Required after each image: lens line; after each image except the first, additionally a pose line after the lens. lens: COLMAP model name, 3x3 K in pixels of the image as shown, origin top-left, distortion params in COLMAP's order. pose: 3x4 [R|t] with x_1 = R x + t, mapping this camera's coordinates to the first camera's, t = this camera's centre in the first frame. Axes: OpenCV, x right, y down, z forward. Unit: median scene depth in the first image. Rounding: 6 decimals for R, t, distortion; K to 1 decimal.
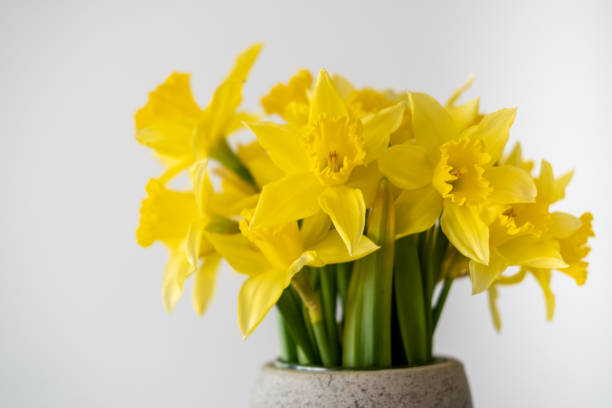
lens RADIAL K [[1269.7, 0, 287.5], [0, 1269.7, 204.6], [0, 0, 1]] dist [-0.266965, 5.791626]
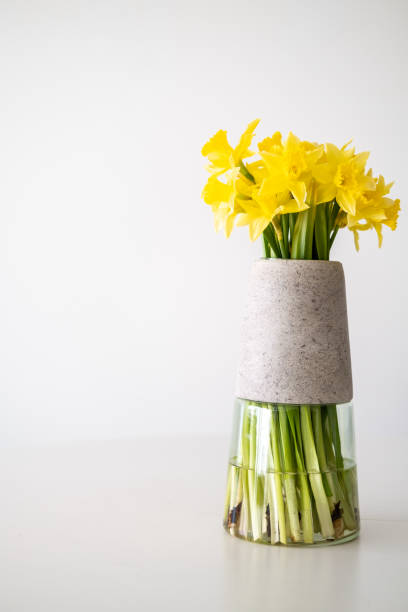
lens RADIAL K [[1147.3, 0, 204.0], [0, 1147.3, 306.0], [0, 0, 1]] dist [-0.333639, 6.556711]
pose [[0.998530, 0.046949, 0.027067, -0.175850], [-0.047902, 0.998214, 0.035705, 0.151512], [-0.025342, -0.036949, 0.998996, -1.150653]]
